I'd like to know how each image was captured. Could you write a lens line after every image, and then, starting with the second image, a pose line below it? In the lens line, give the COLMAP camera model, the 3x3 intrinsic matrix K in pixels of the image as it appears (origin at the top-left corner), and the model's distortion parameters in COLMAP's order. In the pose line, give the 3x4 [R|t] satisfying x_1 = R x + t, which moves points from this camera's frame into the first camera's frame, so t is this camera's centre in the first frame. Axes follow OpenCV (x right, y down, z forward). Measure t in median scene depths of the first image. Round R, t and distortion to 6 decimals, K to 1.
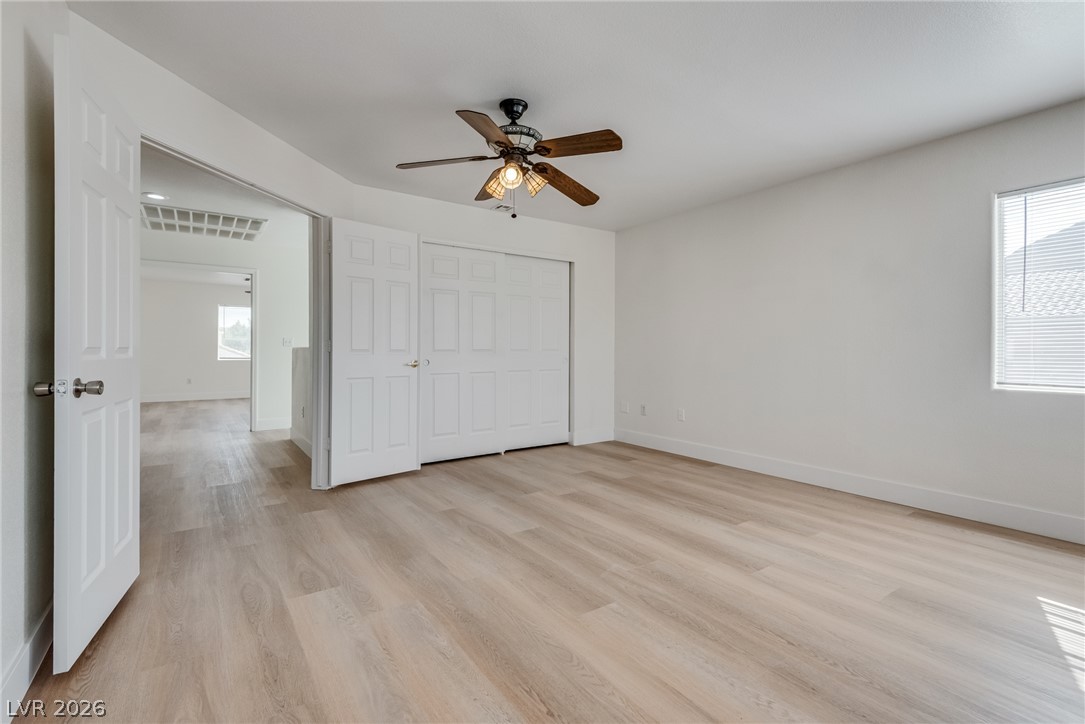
lens RADIAL K [[489.4, 0, 549.1], [0, 489.4, 344.6], [0, 0, 1]] dist [0.022449, -0.000382]
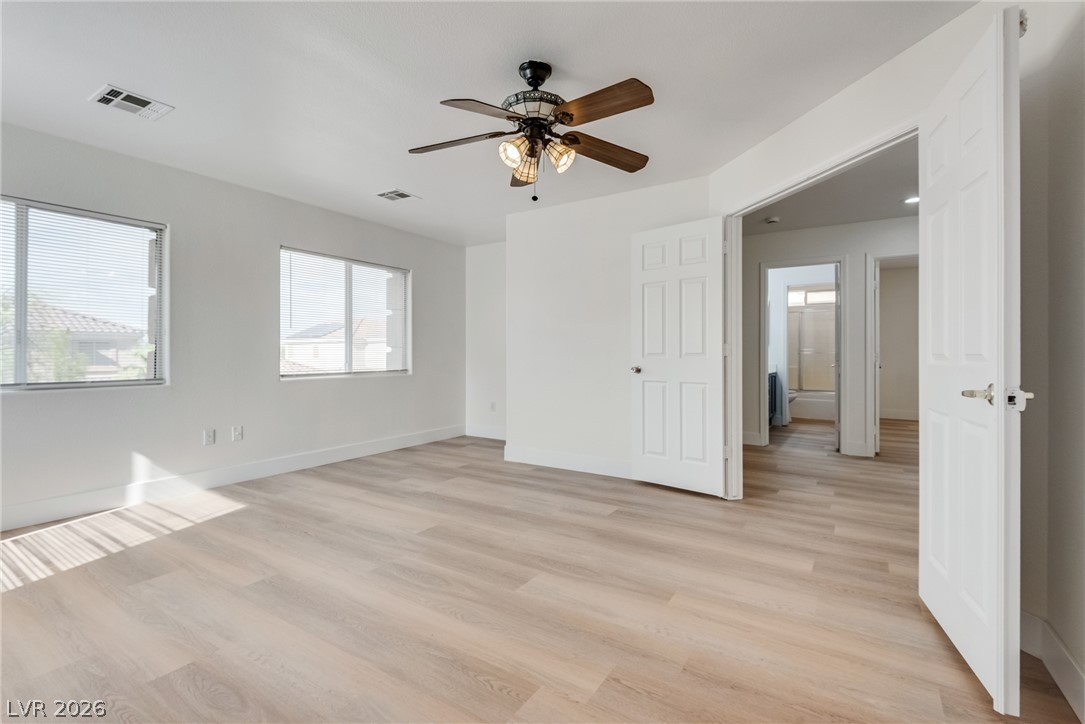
lens RADIAL K [[503.7, 0, 562.0], [0, 503.7, 356.7], [0, 0, 1]] dist [0.016099, -0.000790]
pose [[-0.918573, -0.000655, -0.395250, 0.266613], [-0.000445, 1.000000, -0.000622, 0.012160], [0.395250, -0.000396, -0.918573, 2.080598]]
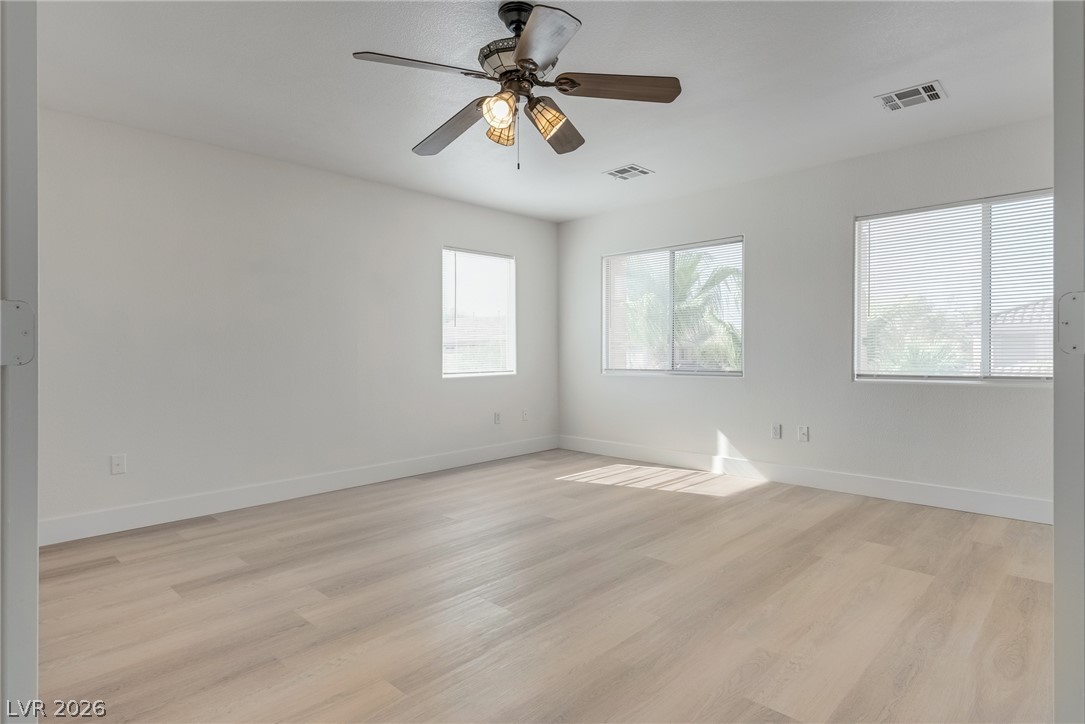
lens RADIAL K [[580.7, 0, 513.4], [0, 580.7, 350.7], [0, 0, 1]] dist [0.019896, -0.001232]
pose [[-0.148081, -0.002693, 0.988971, -1.054319], [0.000596, 0.999996, 0.002812, 0.001919], [-0.988975, 0.001005, -0.148079, 1.282617]]
